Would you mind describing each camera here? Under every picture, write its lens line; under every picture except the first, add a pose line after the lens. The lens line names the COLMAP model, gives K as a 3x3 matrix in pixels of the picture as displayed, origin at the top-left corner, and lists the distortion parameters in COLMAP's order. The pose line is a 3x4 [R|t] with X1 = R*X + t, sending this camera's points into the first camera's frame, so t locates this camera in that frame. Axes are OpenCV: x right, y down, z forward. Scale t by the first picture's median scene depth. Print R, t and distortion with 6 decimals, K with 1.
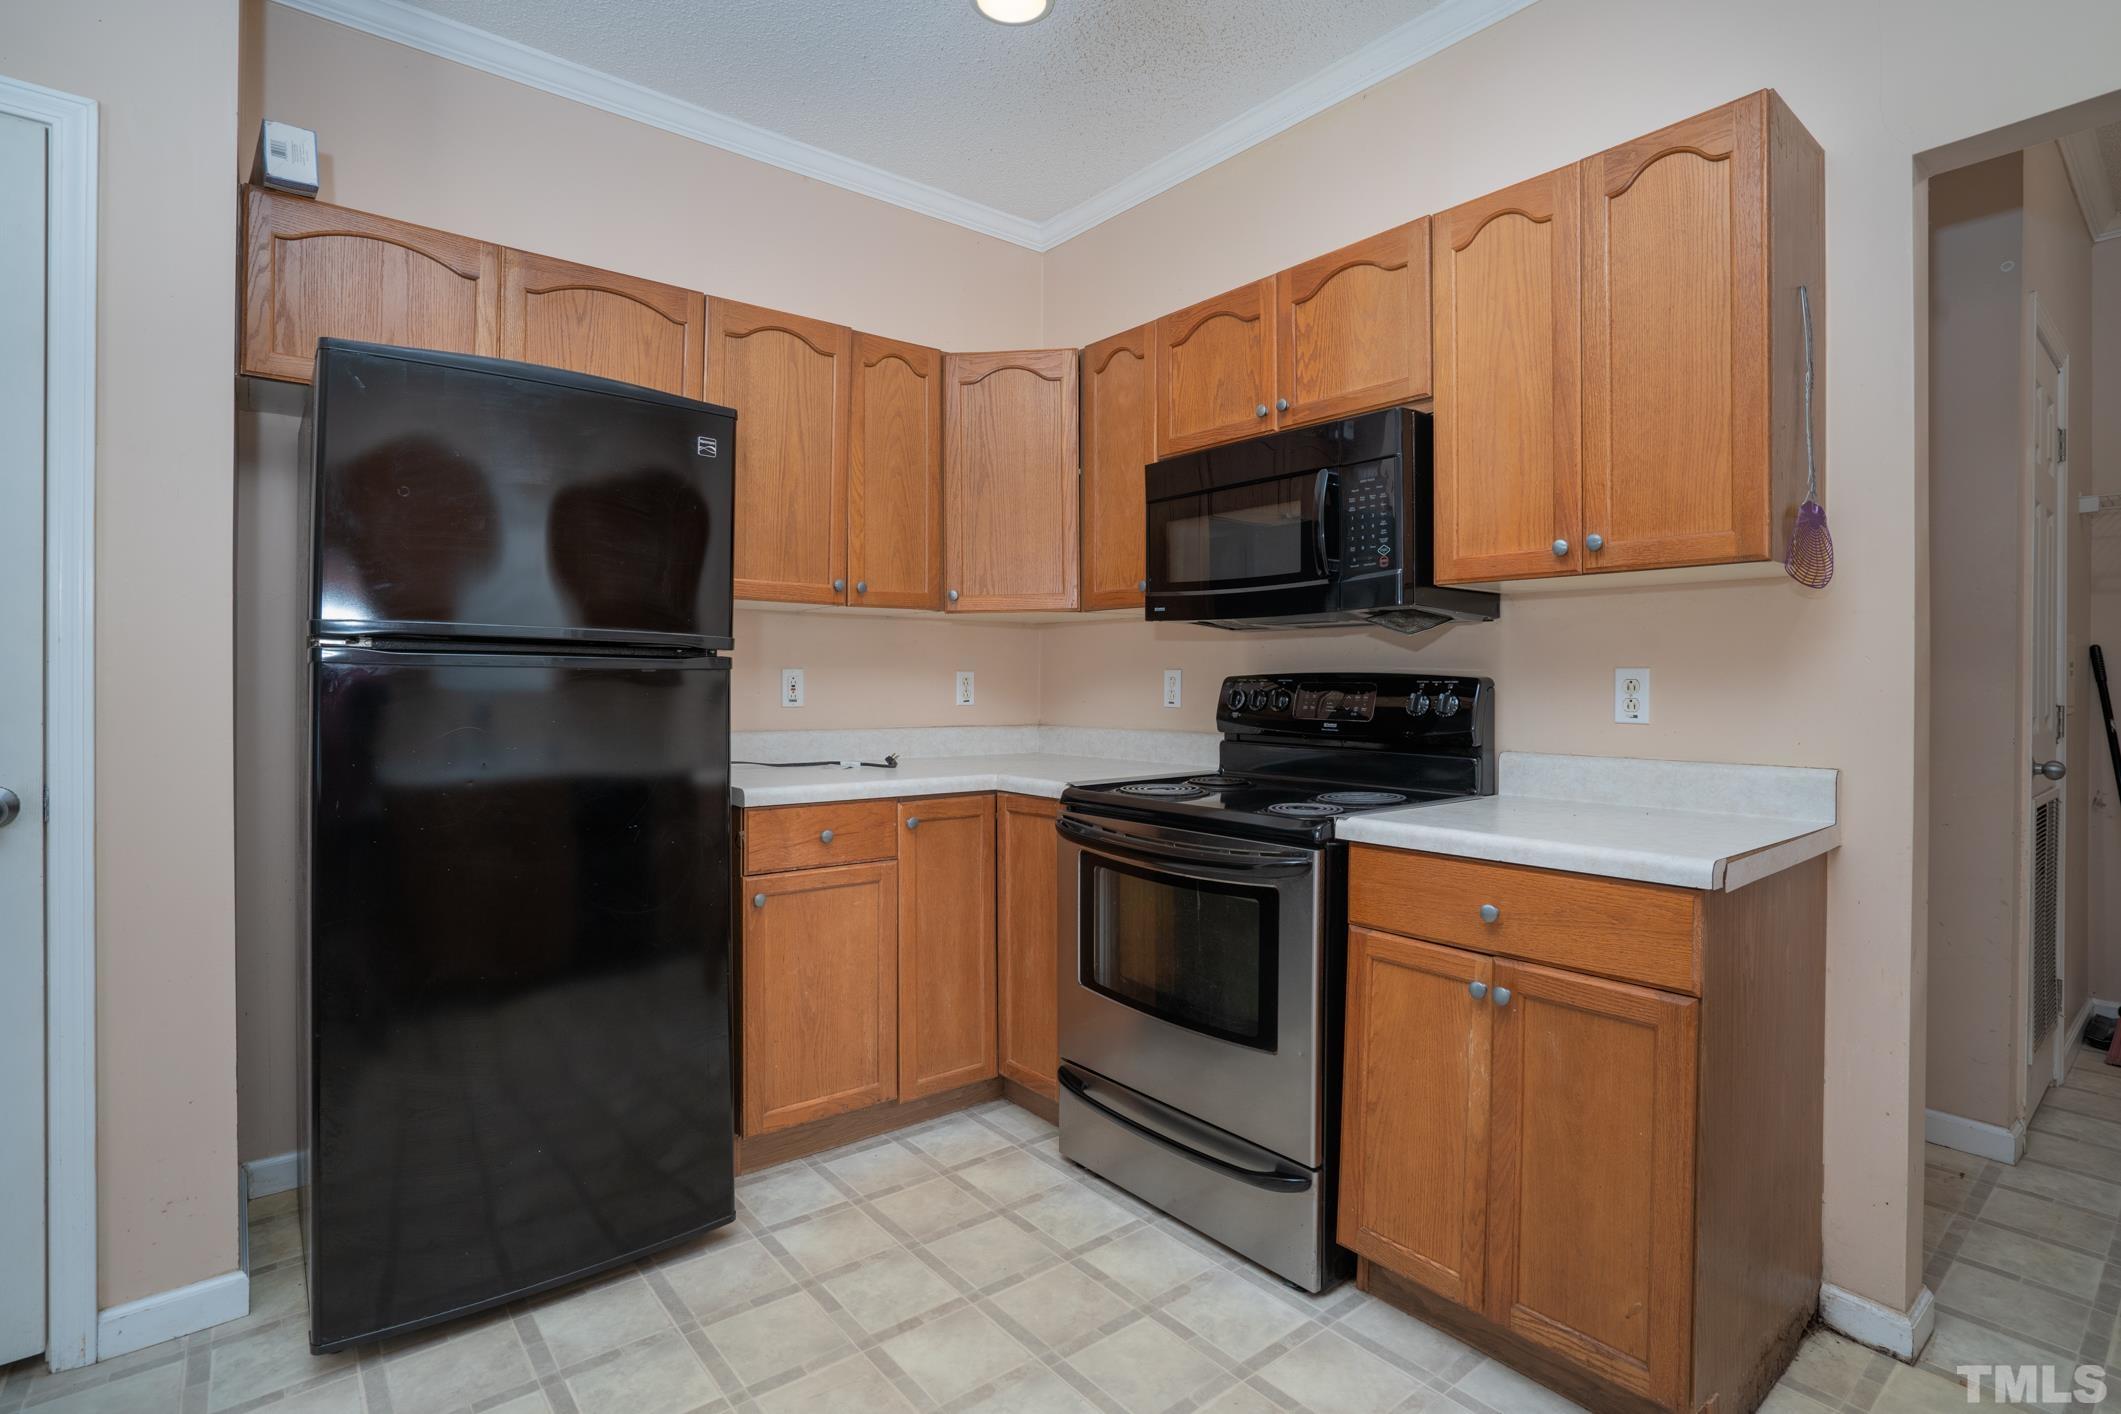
lens RADIAL K [[1026.4, 0, 1061.8], [0, 1026.4, 687.3], [0, 0, 1]] dist [-0.021515, 0.000173]
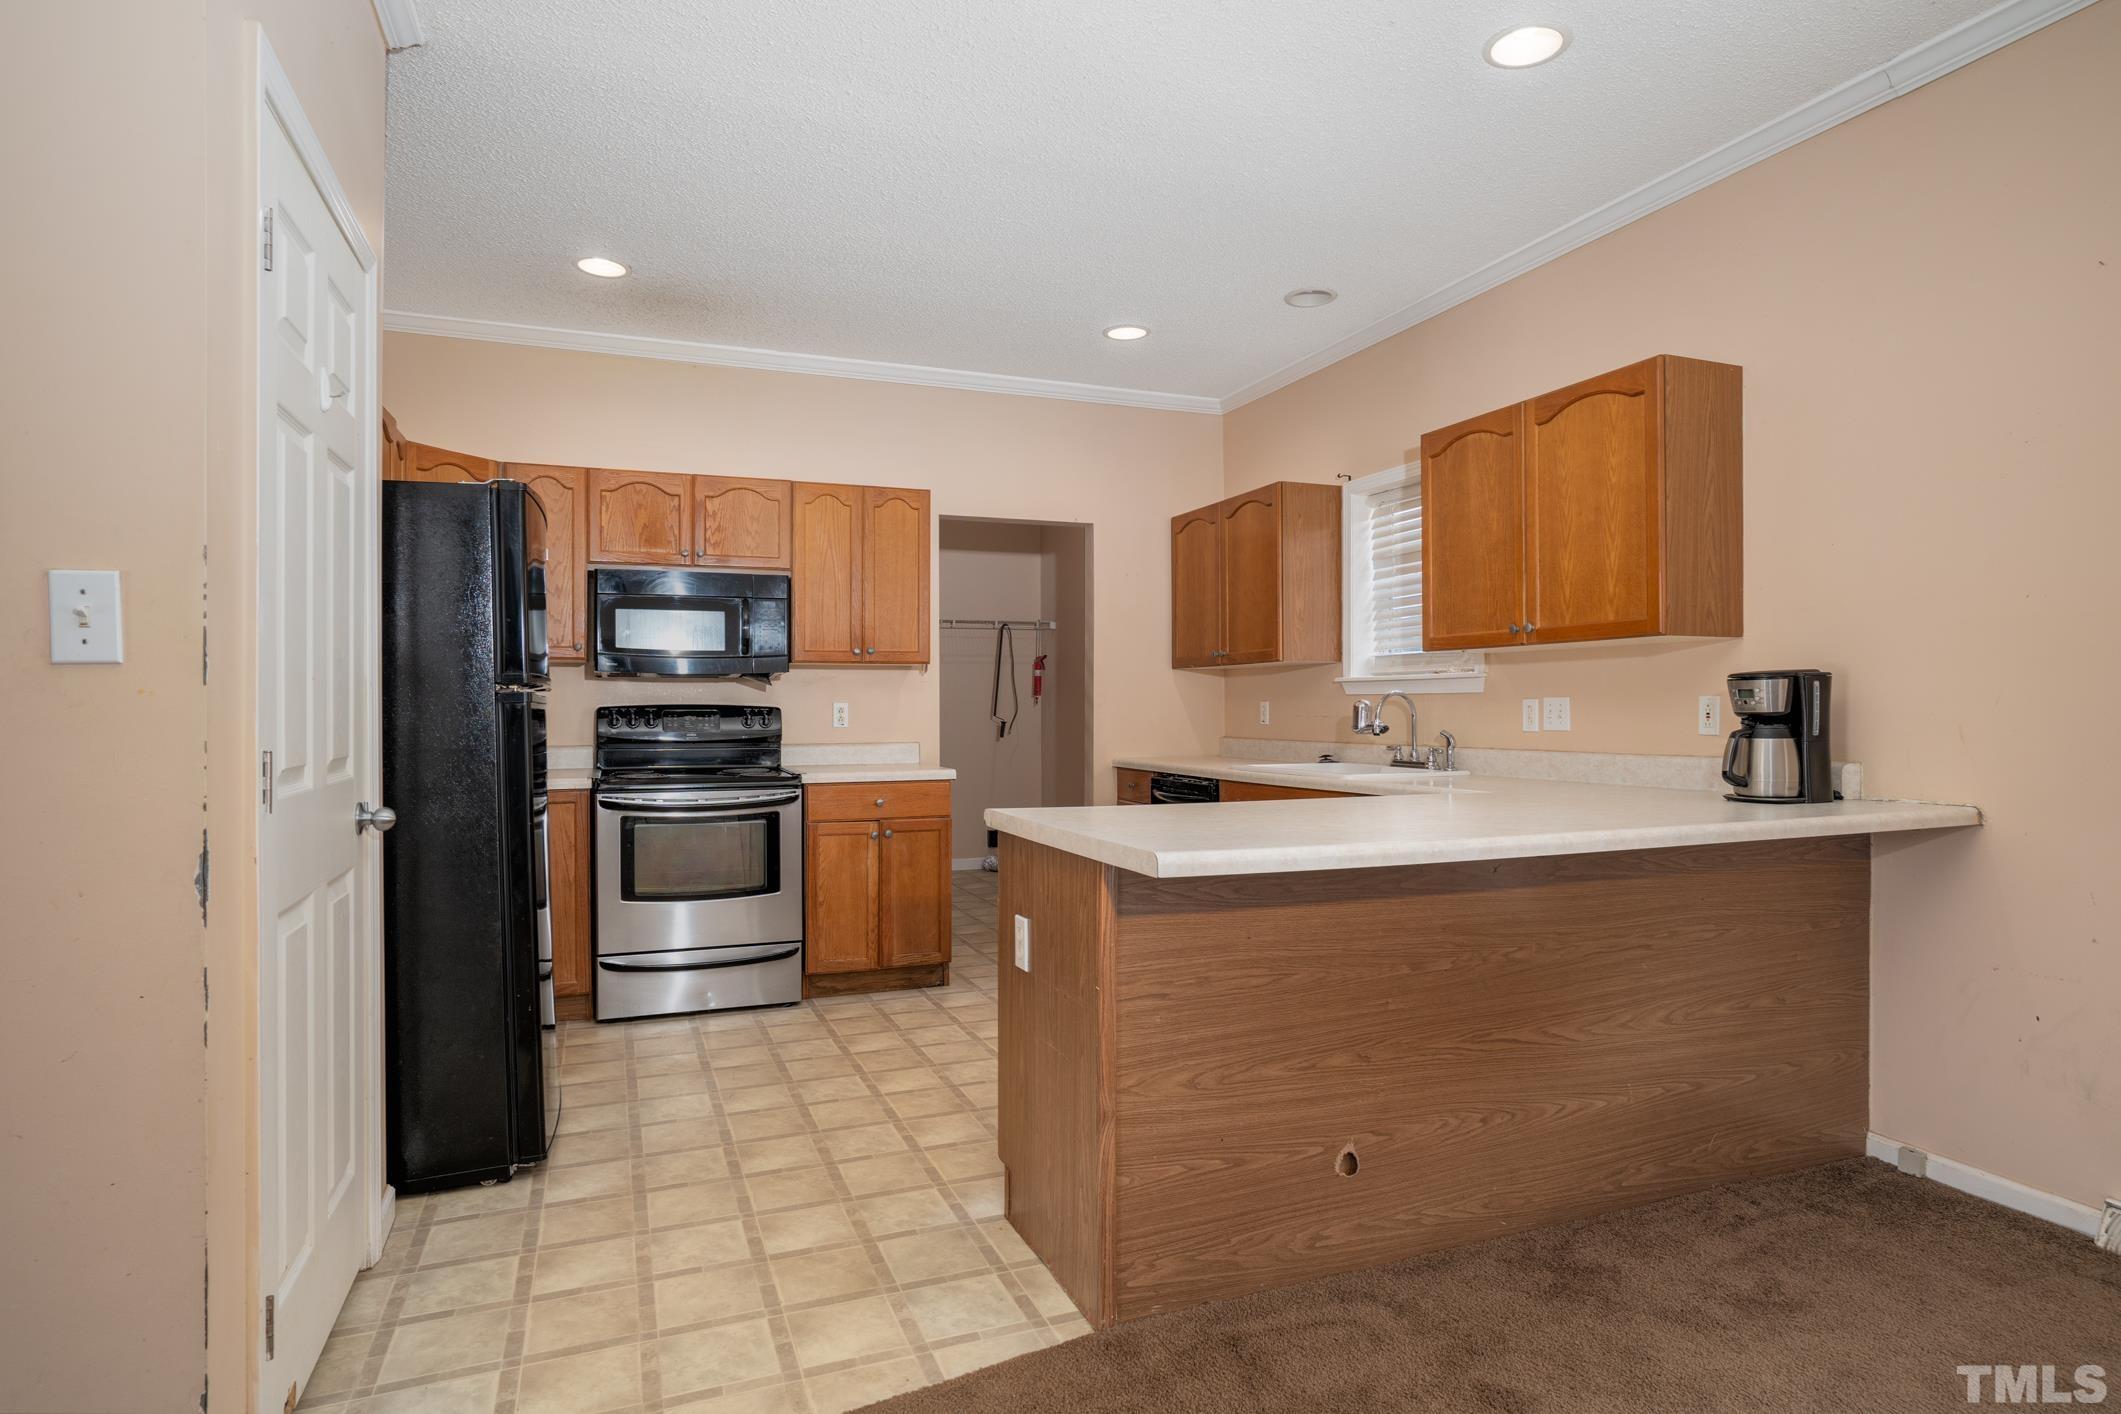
lens RADIAL K [[1149.7, 0, 1060.5], [0, 1149.7, 707.0], [0, 0, 1]] dist [-0.045619, 0.029672]
pose [[0.289233, -0.006027, 0.957240, -2.039399], [0.011913, 0.999925, 0.002696, -0.010316], [-0.957185, 0.010624, 0.289283, -0.216143]]
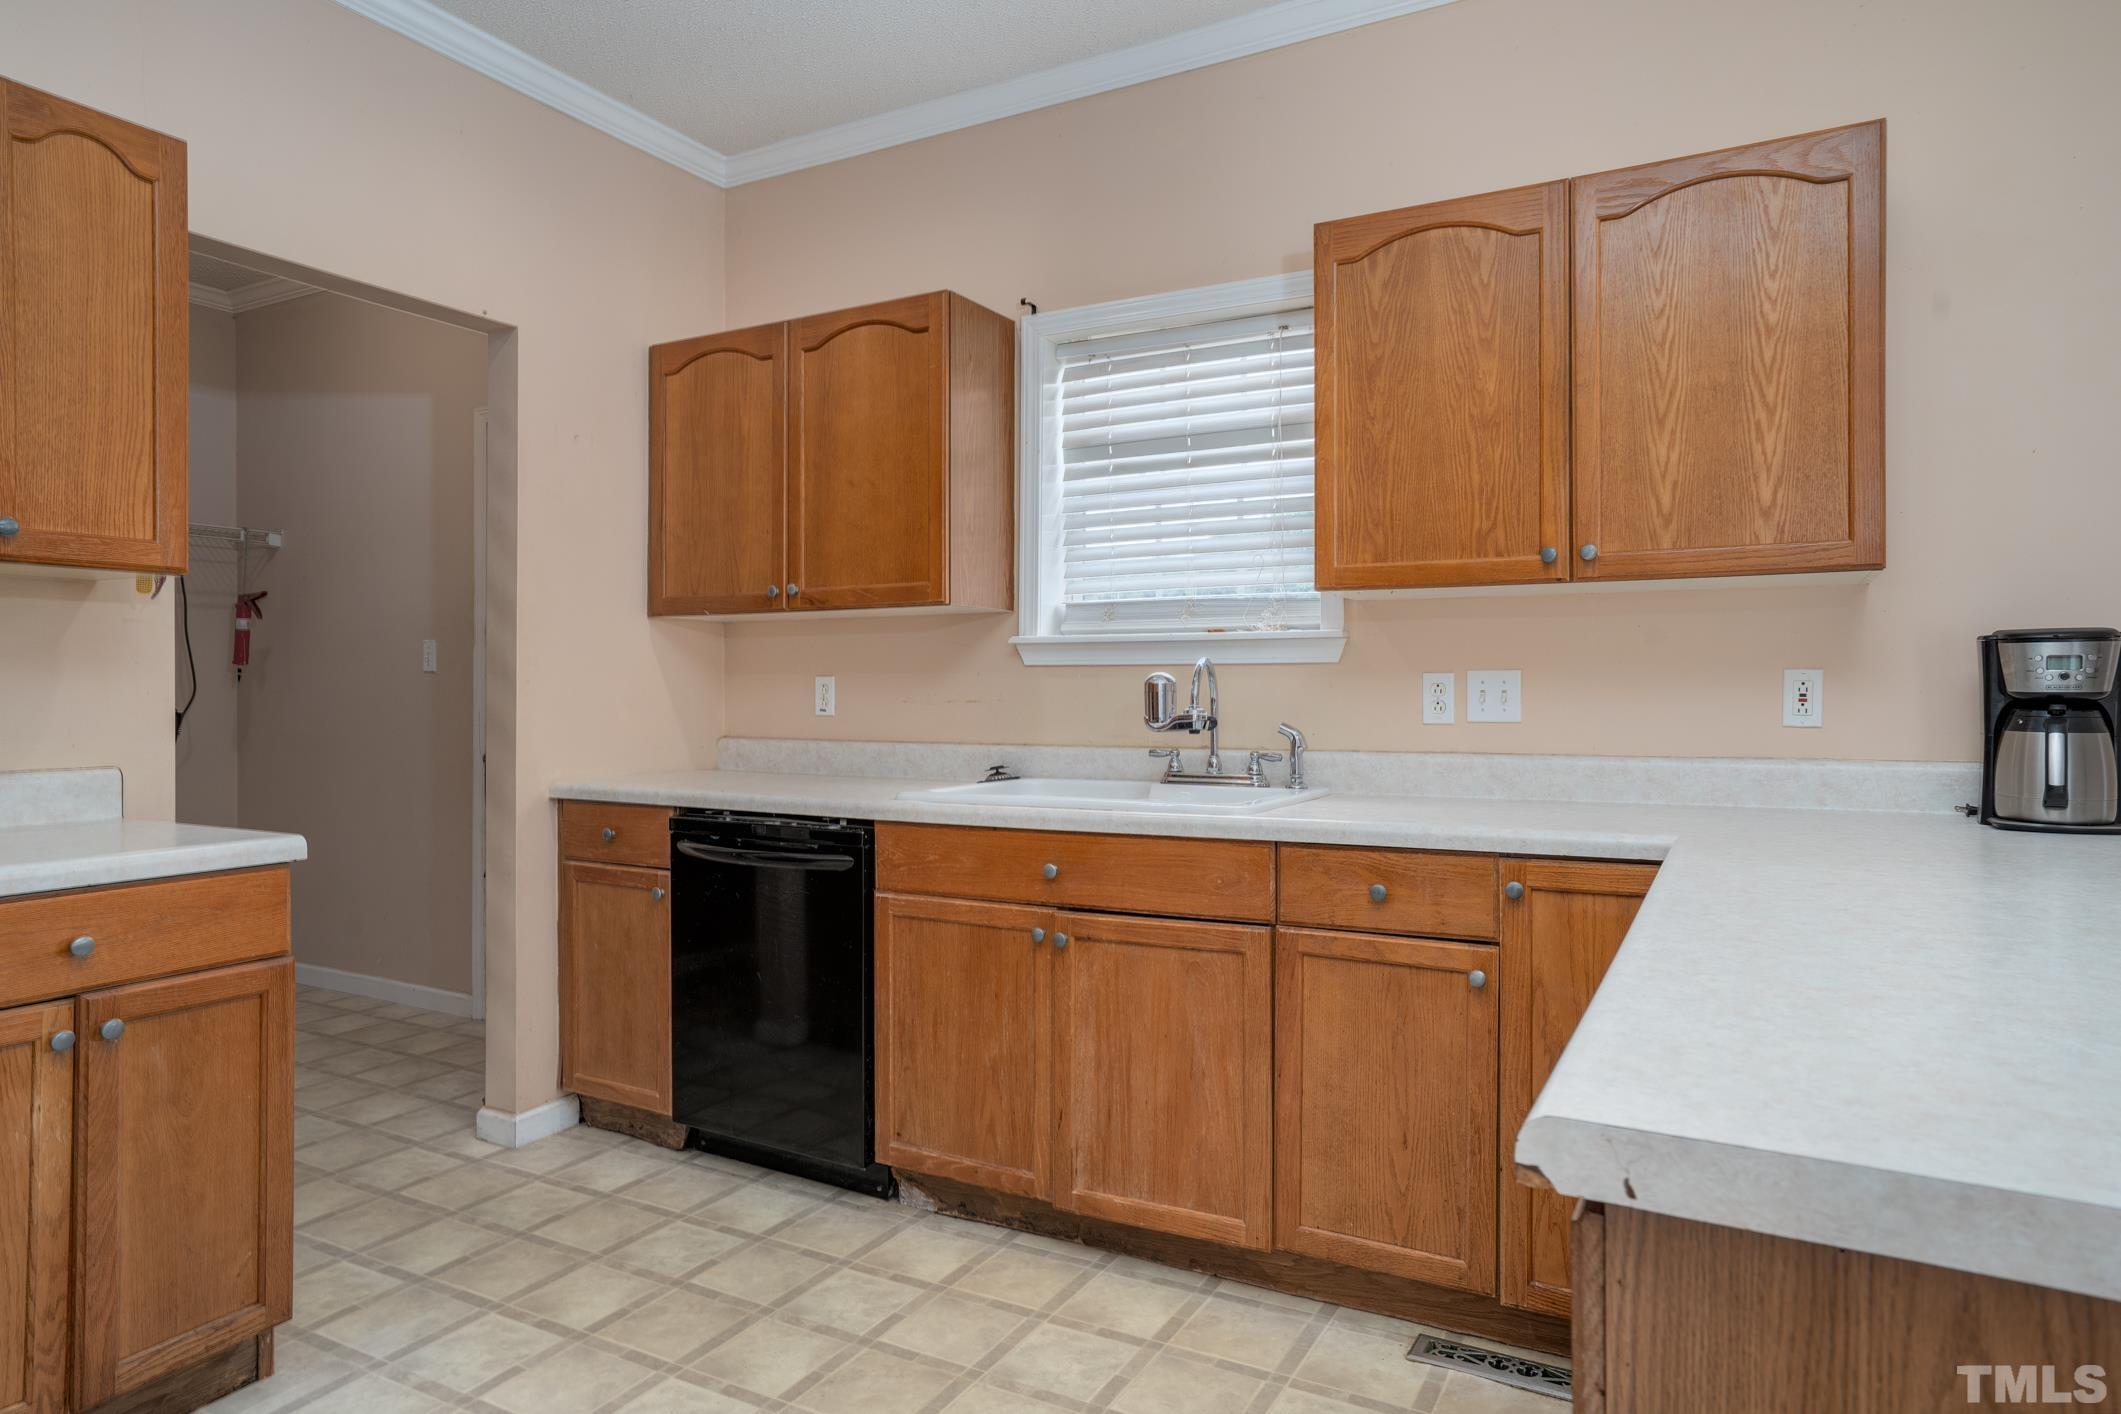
lens RADIAL K [[1260.8, 0, 1074.3], [0, 1260.8, 686.9], [0, 0, 1]] dist [-0.006065, 0.001545]
pose [[-0.384835, -0.005236, 0.922970, -0.885021], [0.005892, 0.999950, 0.008130, -0.007341], [-0.922966, 0.008567, -0.384785, 0.602299]]
